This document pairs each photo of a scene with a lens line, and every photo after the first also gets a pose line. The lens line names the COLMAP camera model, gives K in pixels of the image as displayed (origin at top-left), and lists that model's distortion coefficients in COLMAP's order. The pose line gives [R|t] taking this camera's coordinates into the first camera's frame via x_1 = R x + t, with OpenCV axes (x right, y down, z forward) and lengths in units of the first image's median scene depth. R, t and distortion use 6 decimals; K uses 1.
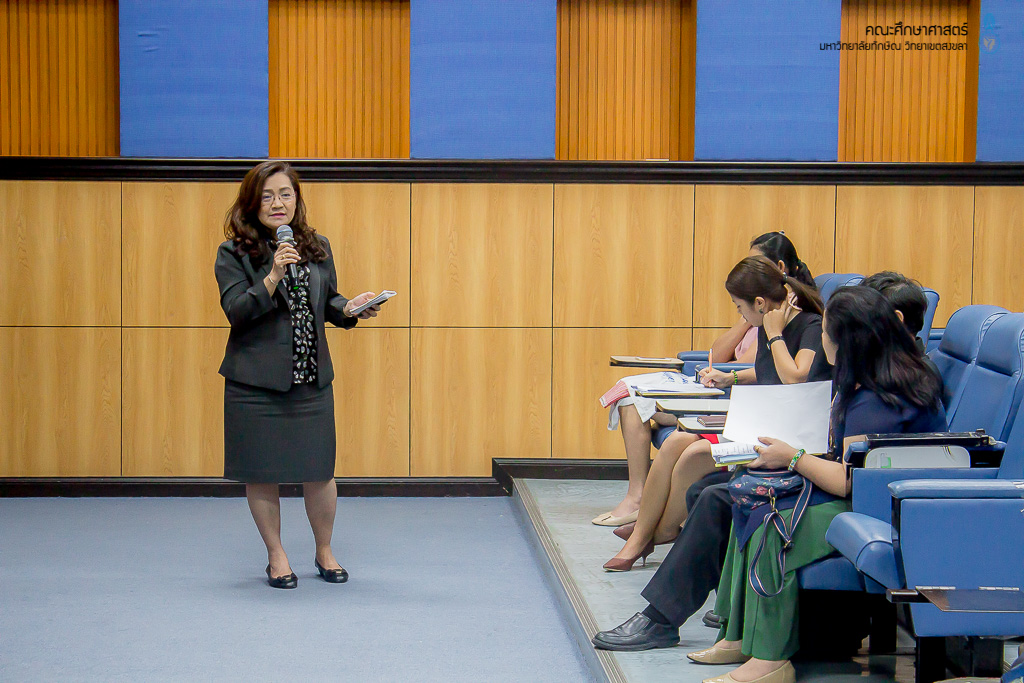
lens RADIAL K [[2580.2, 0, 512.0], [0, 2580.2, 341.5], [0, 0, 1]] dist [0.123121, 0.025052]
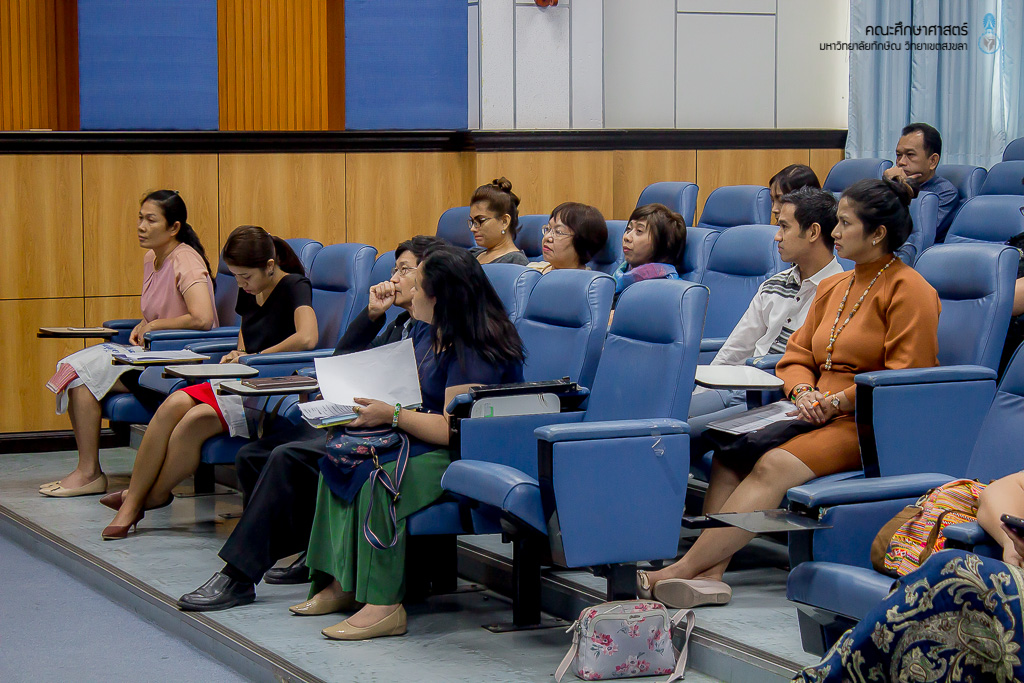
lens RADIAL K [[2580.2, 0, 512.0], [0, 2580.2, 341.5], [0, 0, 1]] dist [0.123121, 0.025052]
pose [[0.938936, -0.039665, 0.341798, -0.183146], [0.035591, 0.999201, 0.018185, -0.000971], [-0.342246, -0.004910, 0.939597, -0.001522]]
